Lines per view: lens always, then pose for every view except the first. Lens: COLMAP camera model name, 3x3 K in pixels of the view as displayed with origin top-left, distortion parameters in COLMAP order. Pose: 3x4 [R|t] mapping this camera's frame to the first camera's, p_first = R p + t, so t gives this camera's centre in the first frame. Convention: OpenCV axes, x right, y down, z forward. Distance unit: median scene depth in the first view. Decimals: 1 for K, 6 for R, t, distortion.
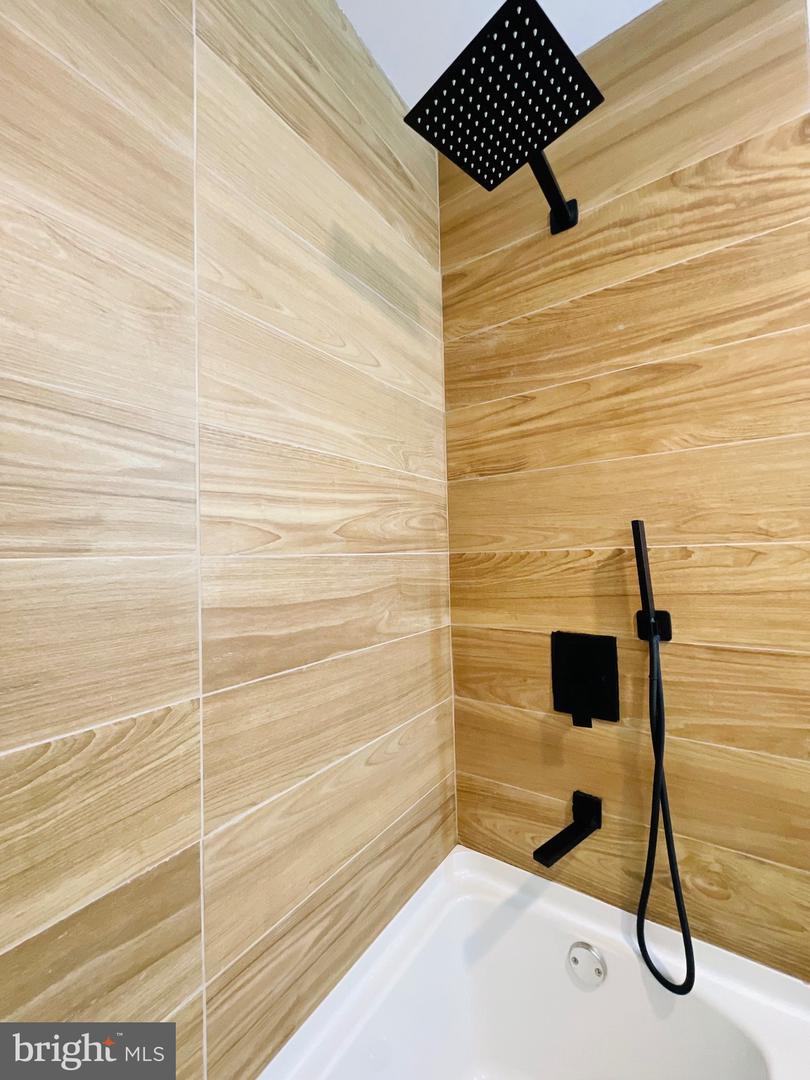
lens RADIAL K [[440.5, 0, 405.0], [0, 440.5, 540.0], [0, 0, 1]] dist [-0.001923, -0.000215]
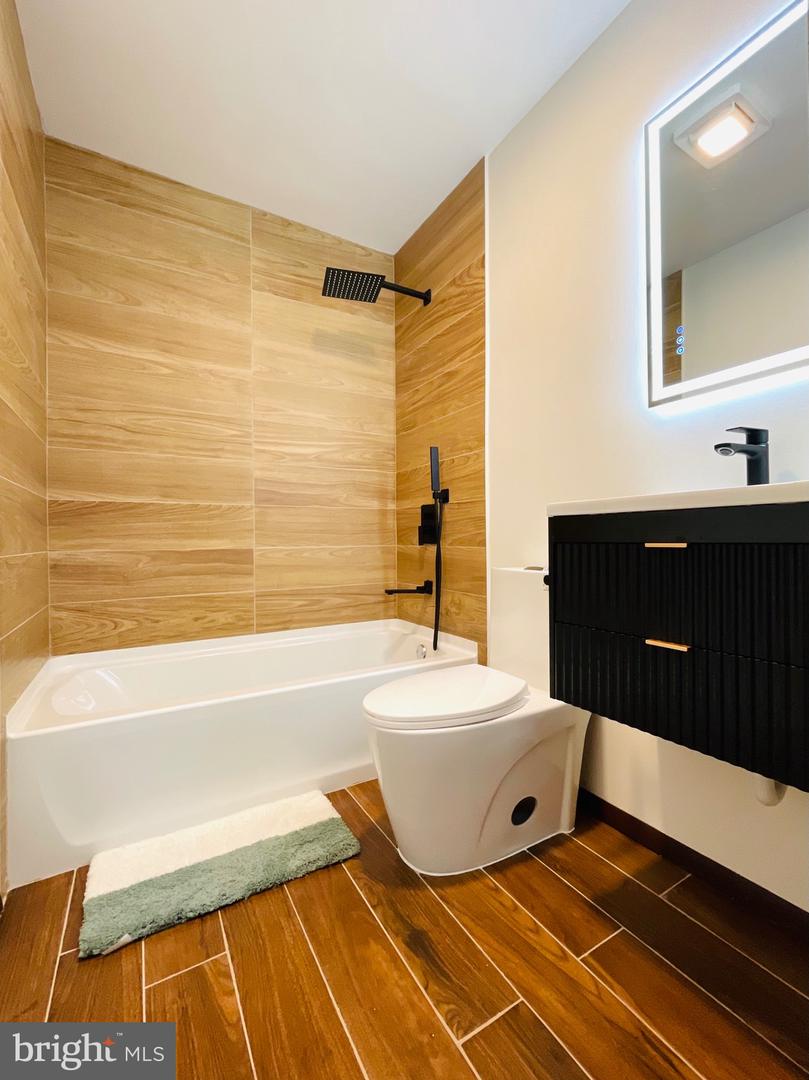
lens RADIAL K [[487.0, 0, 458.9], [0, 487.0, 541.2], [0, 0, 1]] dist [0.000943, 0.000143]
pose [[0.930250, 0.017338, -0.366518, 1.477540], [-0.000436, 0.998934, 0.046149, 0.298361], [0.366927, -0.042770, 0.929266, -1.169409]]
